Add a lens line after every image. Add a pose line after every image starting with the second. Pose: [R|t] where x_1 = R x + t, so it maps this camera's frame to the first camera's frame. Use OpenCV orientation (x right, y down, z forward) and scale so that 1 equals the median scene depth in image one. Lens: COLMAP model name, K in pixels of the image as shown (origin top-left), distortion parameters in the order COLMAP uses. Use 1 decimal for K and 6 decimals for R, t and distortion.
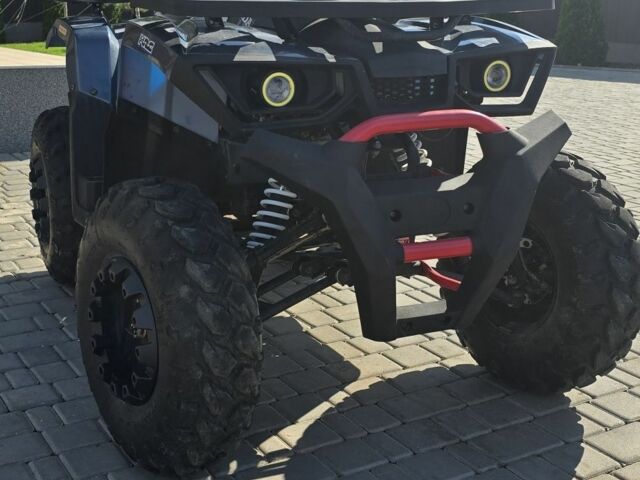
lens RADIAL K [[928.2, 0, 317.6], [0, 928.2, 223.1], [0, 0, 1]] dist [0.192351, -0.786000]
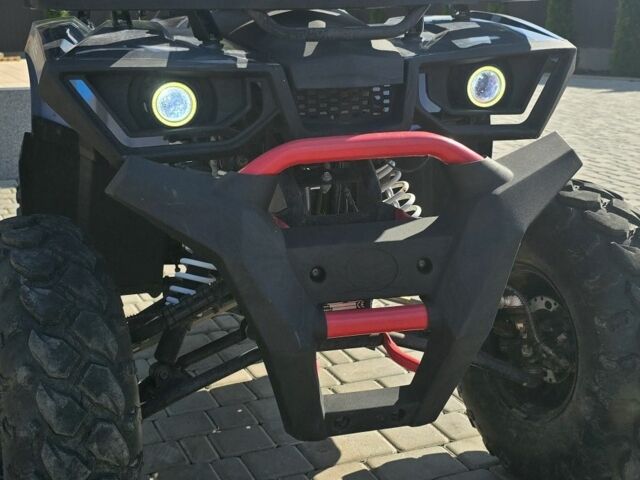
lens RADIAL K [[905.8, 0, 291.3], [0, 905.8, 231.6], [0, 0, 1]] dist [-0.009332, -0.090806]
pose [[0.986133, 0.018124, -0.164962, 0.155571], [-0.019040, 0.999811, -0.003969, -0.035718], [0.164859, 0.007055, 0.986292, 0.263473]]
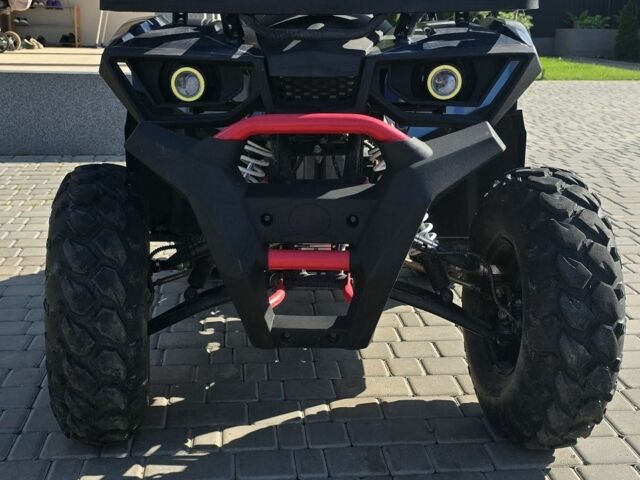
lens RADIAL K [[929.9, 0, 320.0], [0, 929.9, 240.0], [0, 0, 1]] dist [0.159641, -0.706278]
pose [[0.902149, 0.105495, -0.418327, 0.471453], [-0.106308, 0.994102, 0.021436, -0.011494], [0.418121, 0.025133, 0.908043, 0.129826]]
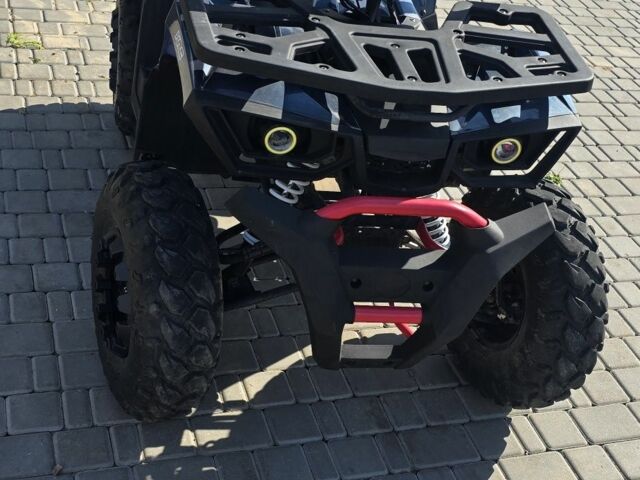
lens RADIAL K [[929.9, 0, 320.0], [0, 929.9, 240.0], [0, 0, 1]] dist [0.159641, -0.706278]
pose [[0.961285, 0.260573, -0.089626, 0.112126], [-0.215780, 0.914112, 0.343276, -0.368035], [0.171376, -0.310647, 0.934949, -0.012794]]
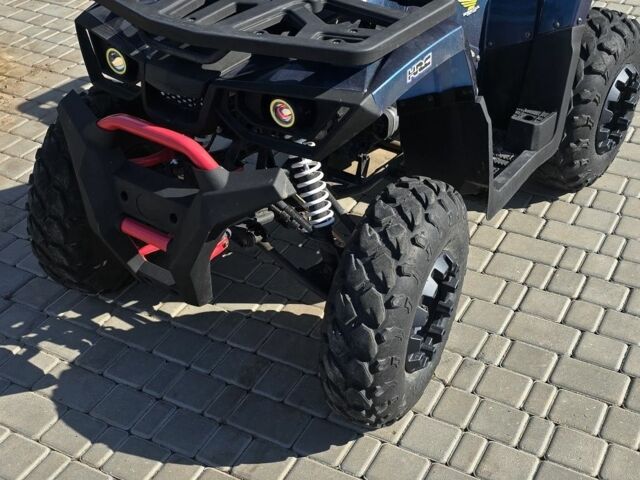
lens RADIAL K [[929.9, 0, 320.0], [0, 929.9, 240.0], [0, 0, 1]] dist [0.159641, -0.706278]
pose [[0.513535, 0.475022, -0.714588, 0.975409], [-0.200867, 0.876197, 0.438100, -0.475028], [0.834227, -0.081443, 0.545374, 0.473619]]
